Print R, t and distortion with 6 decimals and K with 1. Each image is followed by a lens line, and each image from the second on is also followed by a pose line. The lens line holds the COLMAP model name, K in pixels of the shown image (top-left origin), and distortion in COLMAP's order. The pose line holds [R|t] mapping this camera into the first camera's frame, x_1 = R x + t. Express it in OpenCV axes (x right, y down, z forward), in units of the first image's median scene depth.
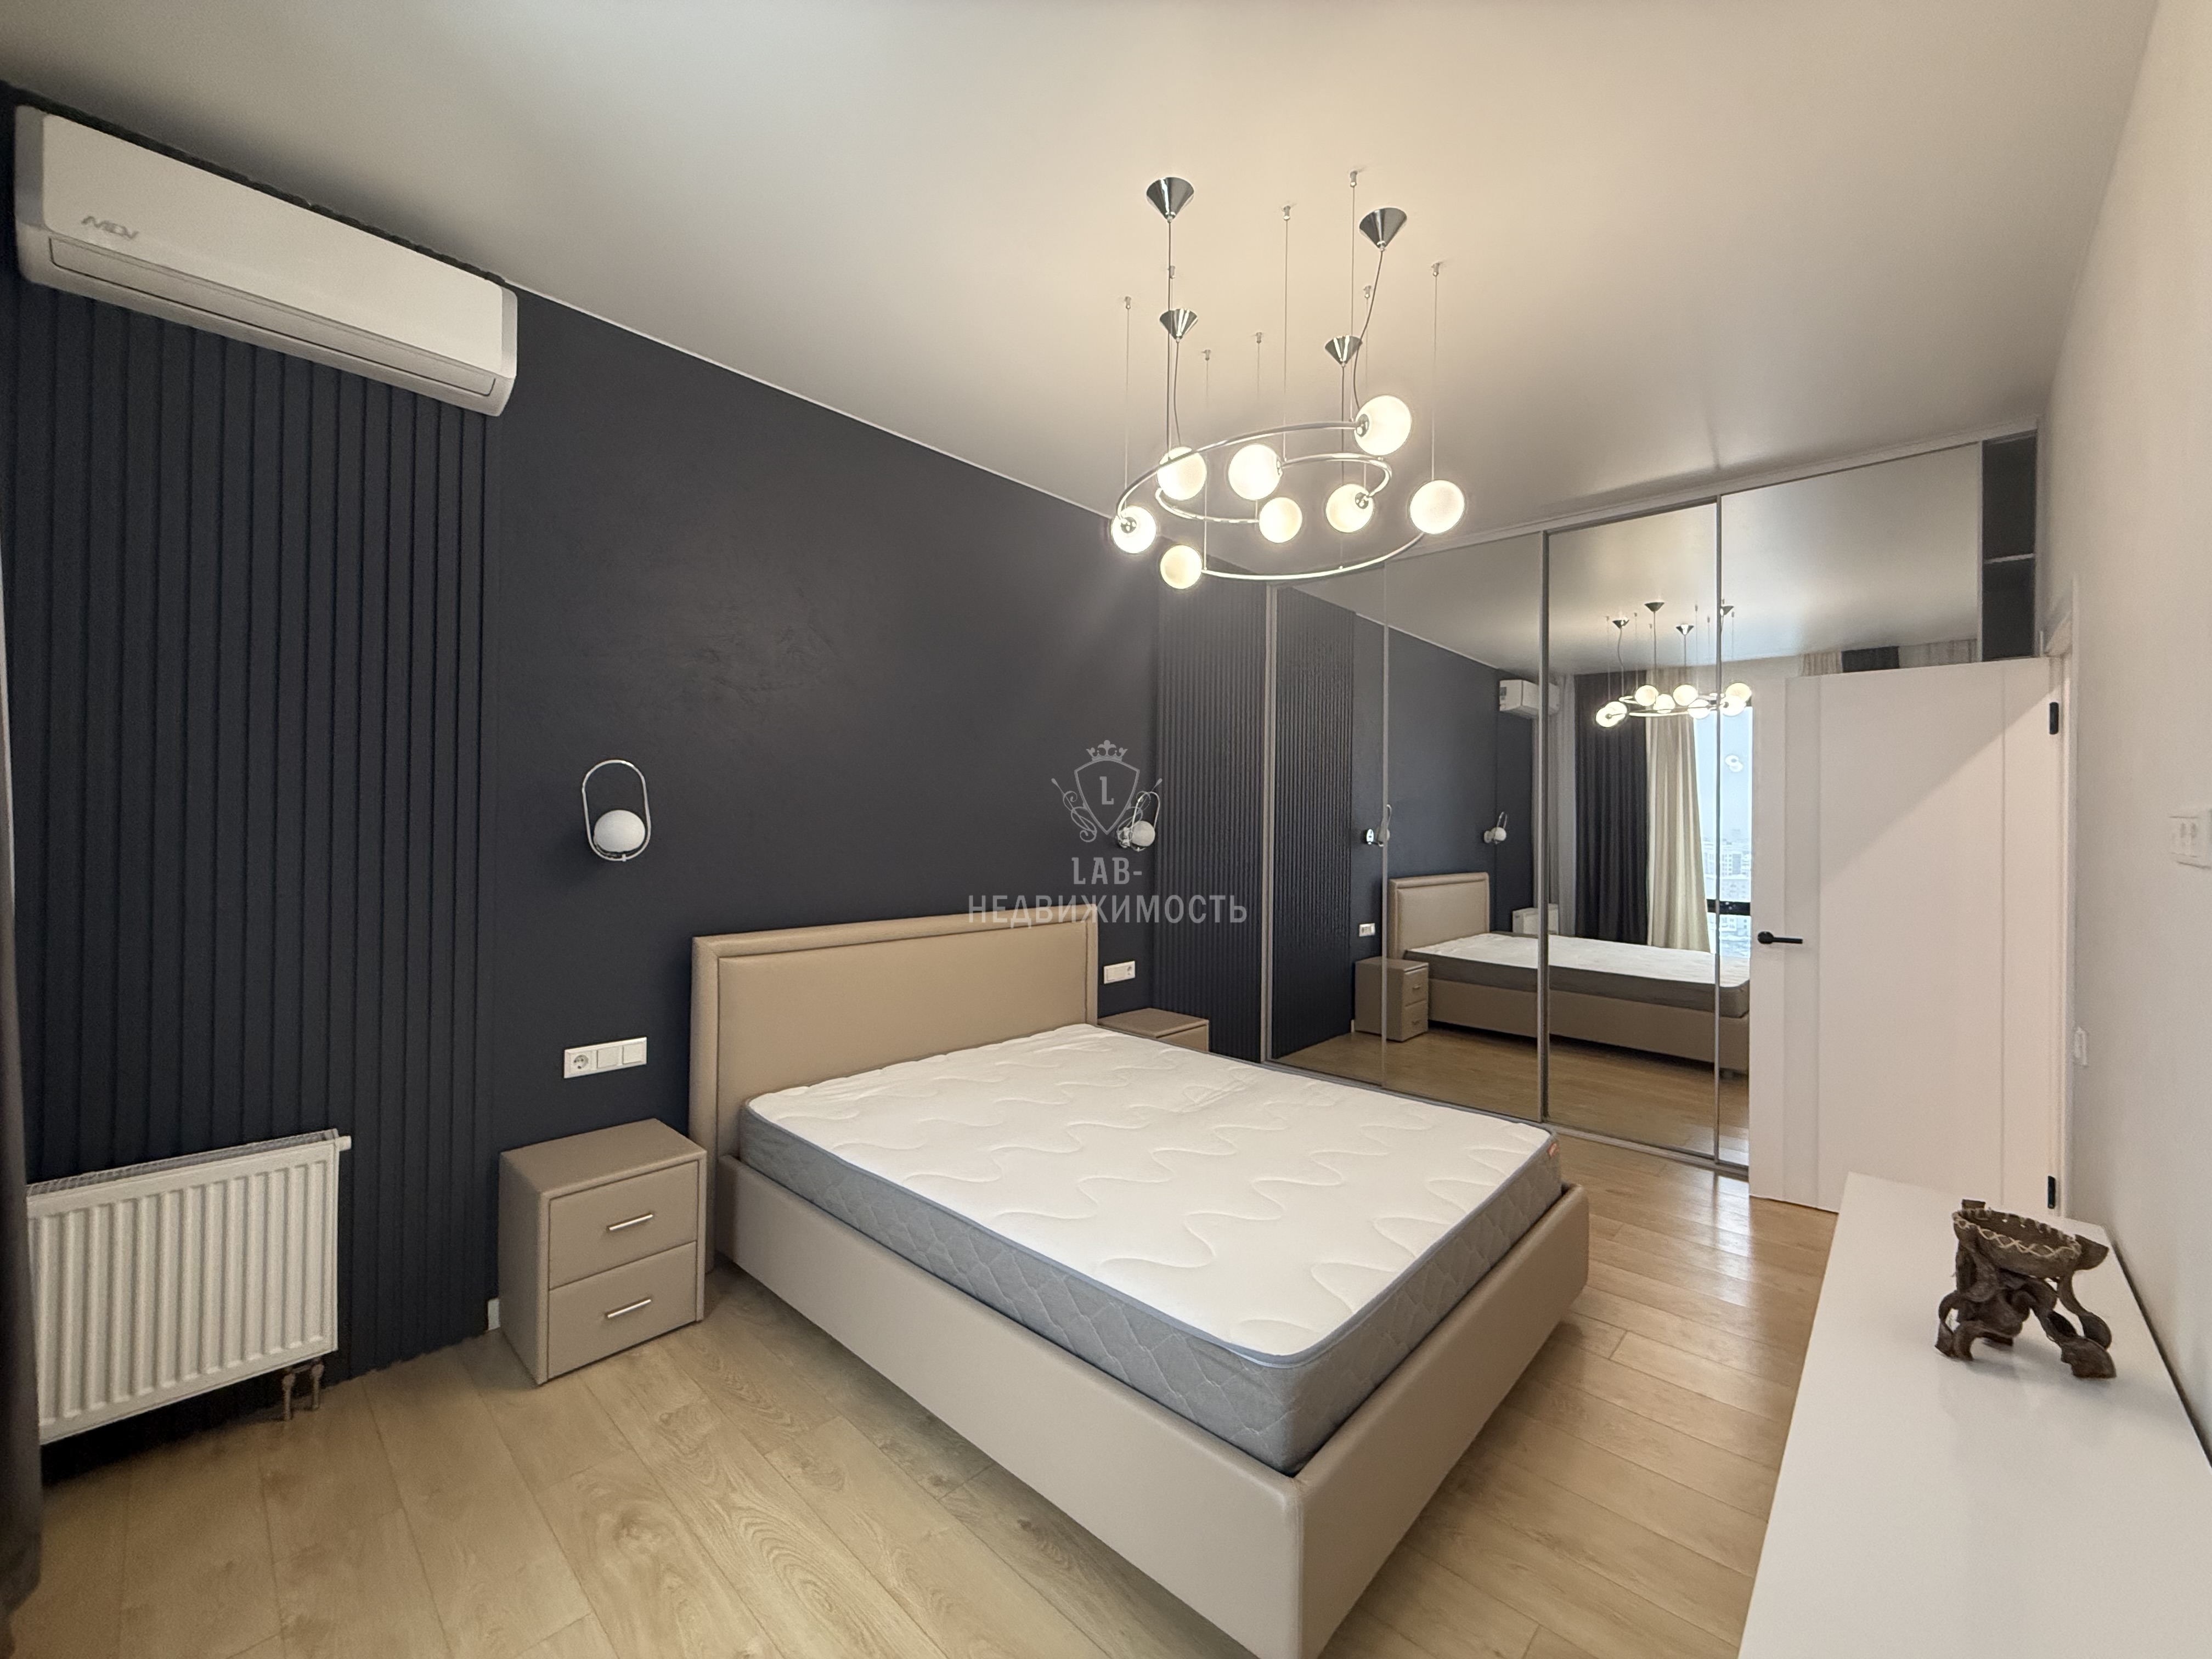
lens RADIAL K [[880.1, 0, 1106.4], [0, 880.1, 827.6], [0, 0, 1]] dist [-0.000812, -0.000399]
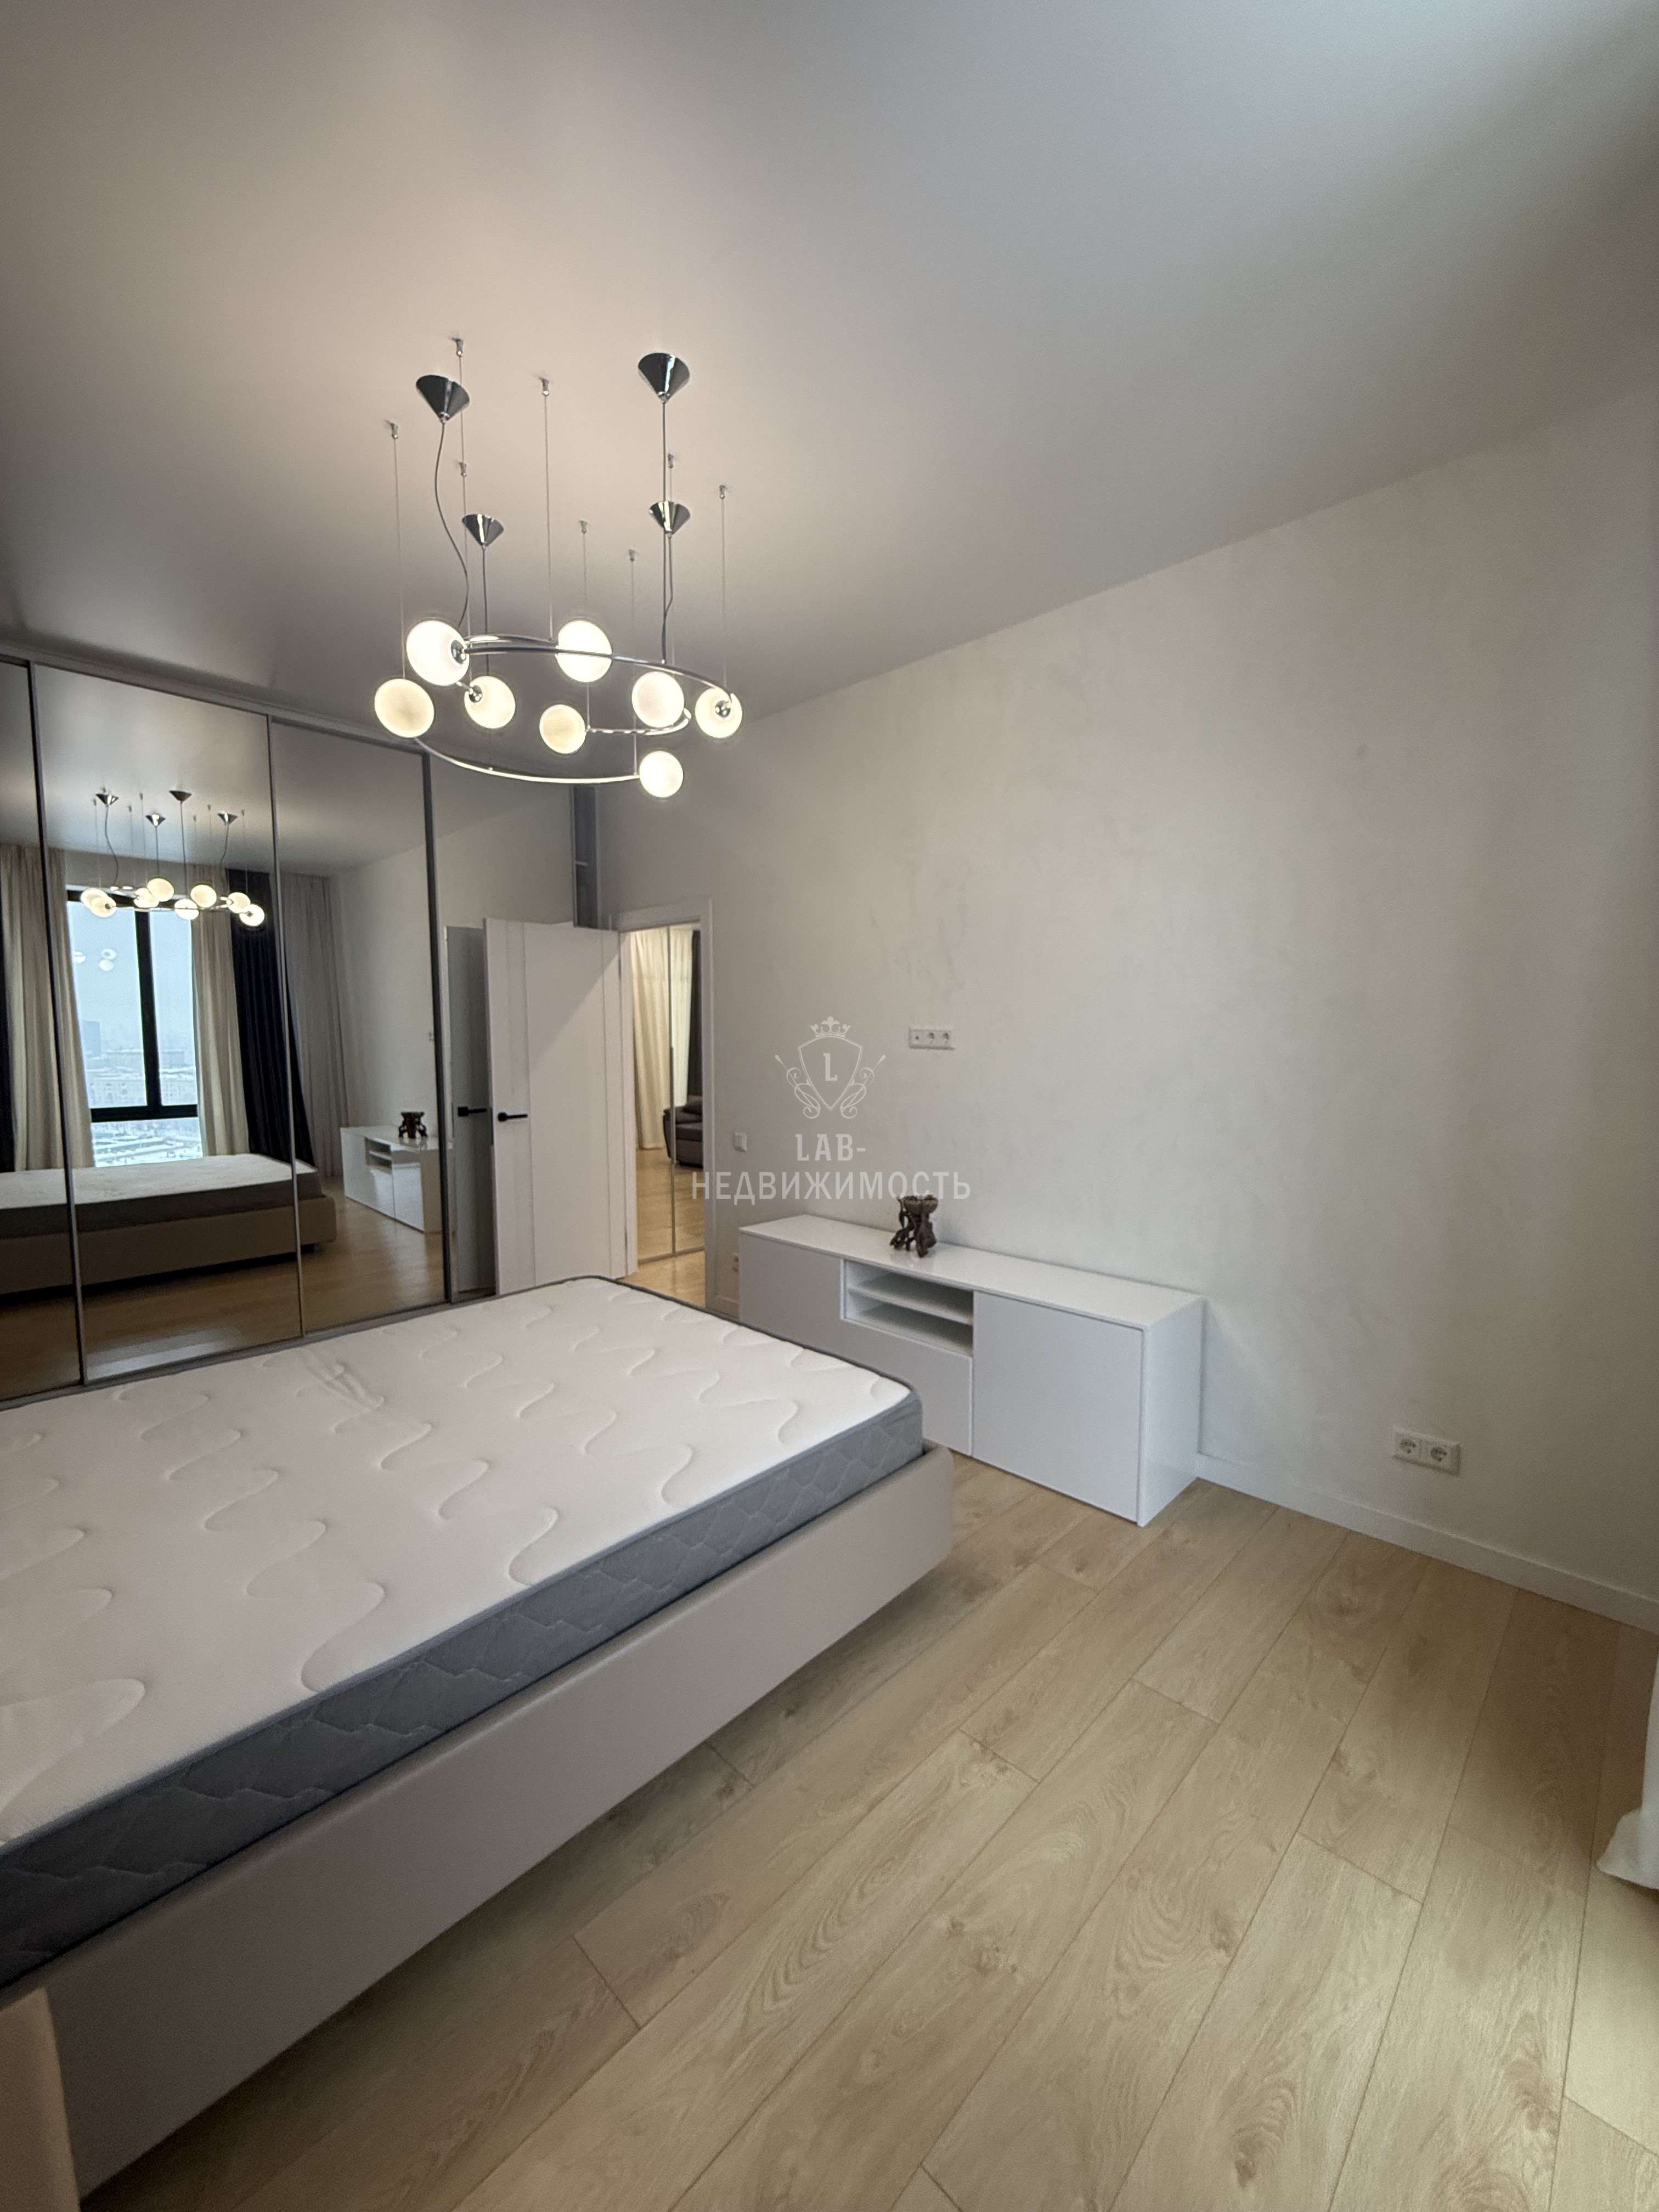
lens RADIAL K [[880.1, 0, 831.4], [0, 880.1, 1103.0], [0, 0, 1]] dist [-0.000812, -0.000399]
pose [[0.011752, -0.089696, 0.995900, -0.953899], [0.000521, 0.995969, 0.089696, -0.025353], [-0.999931, -0.000535, 0.011752, 0.833531]]
